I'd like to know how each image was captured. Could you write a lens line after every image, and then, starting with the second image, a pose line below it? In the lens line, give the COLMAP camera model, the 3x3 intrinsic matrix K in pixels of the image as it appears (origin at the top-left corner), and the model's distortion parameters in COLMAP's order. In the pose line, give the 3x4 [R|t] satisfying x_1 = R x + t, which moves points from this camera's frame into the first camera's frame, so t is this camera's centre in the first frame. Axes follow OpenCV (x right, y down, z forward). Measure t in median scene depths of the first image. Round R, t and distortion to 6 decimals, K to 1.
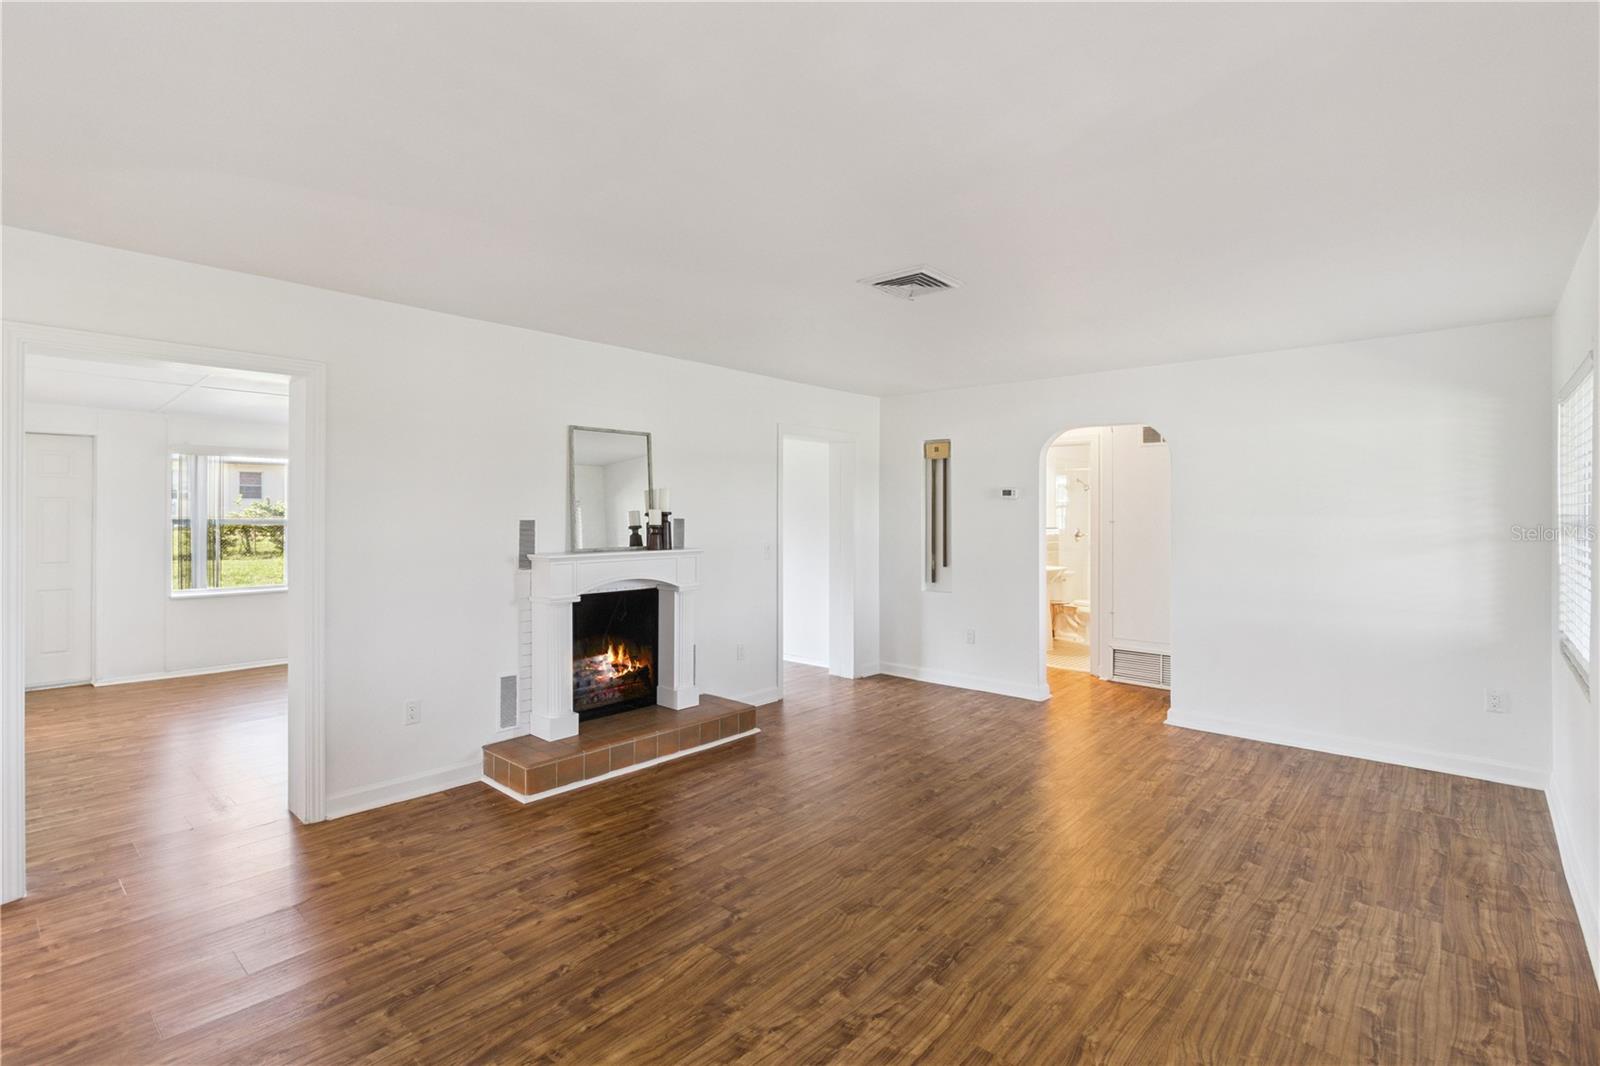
lens RADIAL K [[748.3, 0, 778.8], [0, 748.3, 516.1], [0, 0, 1]] dist [0.003150, 0.000100]
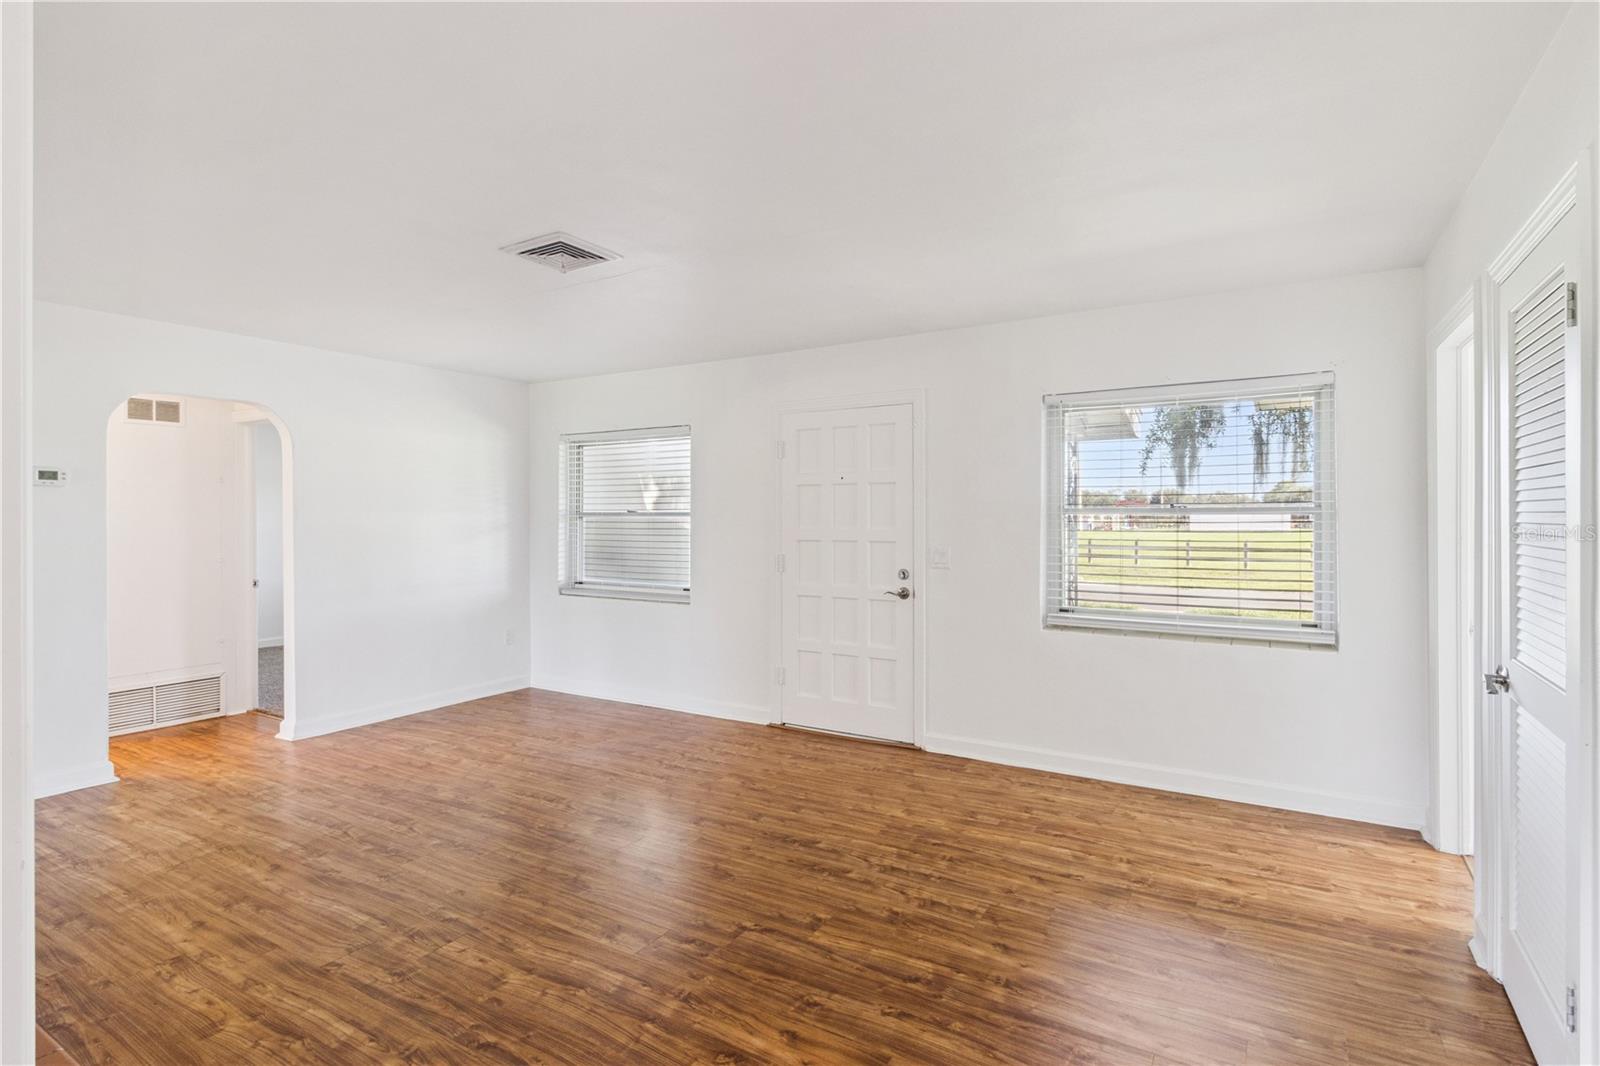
lens RADIAL K [[811.1, 0, 782.7], [0, 811.1, 508.3], [0, 0, 1]] dist [0.001506, -0.000921]
pose [[-0.181306, 0.007826, 0.983396, -0.745511], [0.008880, 0.999941, -0.006320, 0.010251], [-0.983387, 0.007587, -0.181365, 0.796588]]
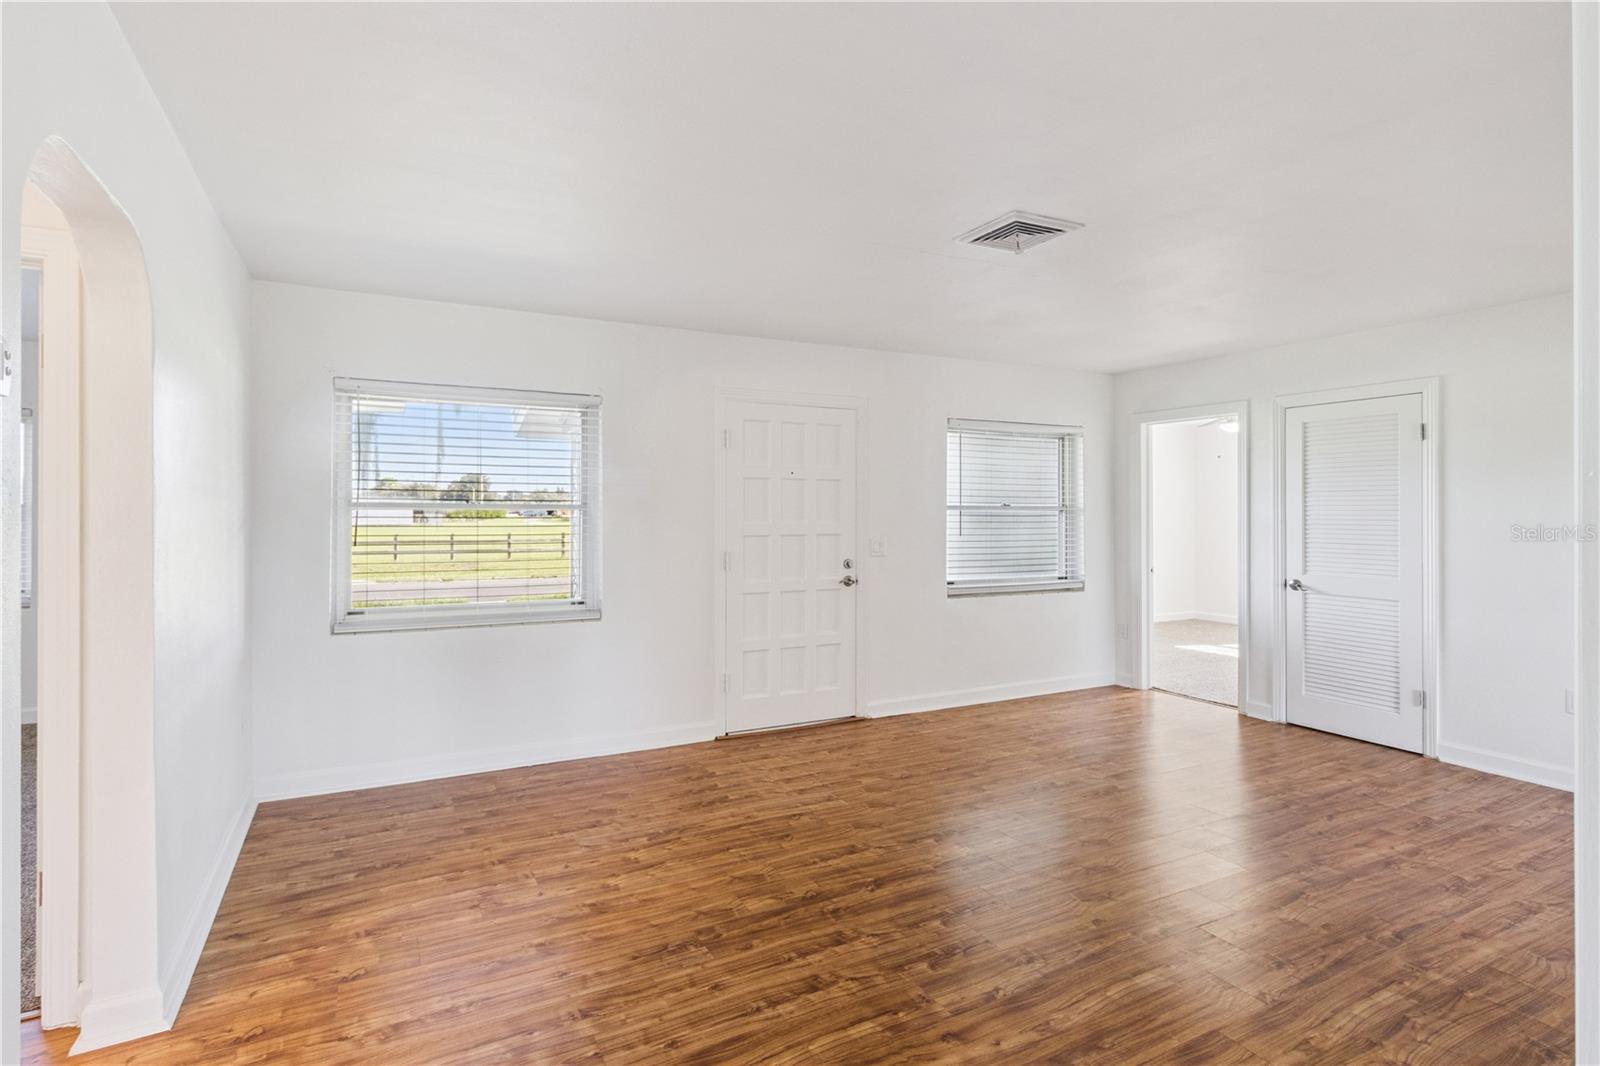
lens RADIAL K [[811.1, 0, 782.7], [0, 811.1, 508.3], [0, 0, 1]] dist [0.001506, -0.000921]
pose [[-0.940072, -0.002539, 0.340966, 0.098630], [-0.001111, 0.999990, 0.004384, 0.005684], [-0.340974, 0.003743, -0.940065, 1.726194]]
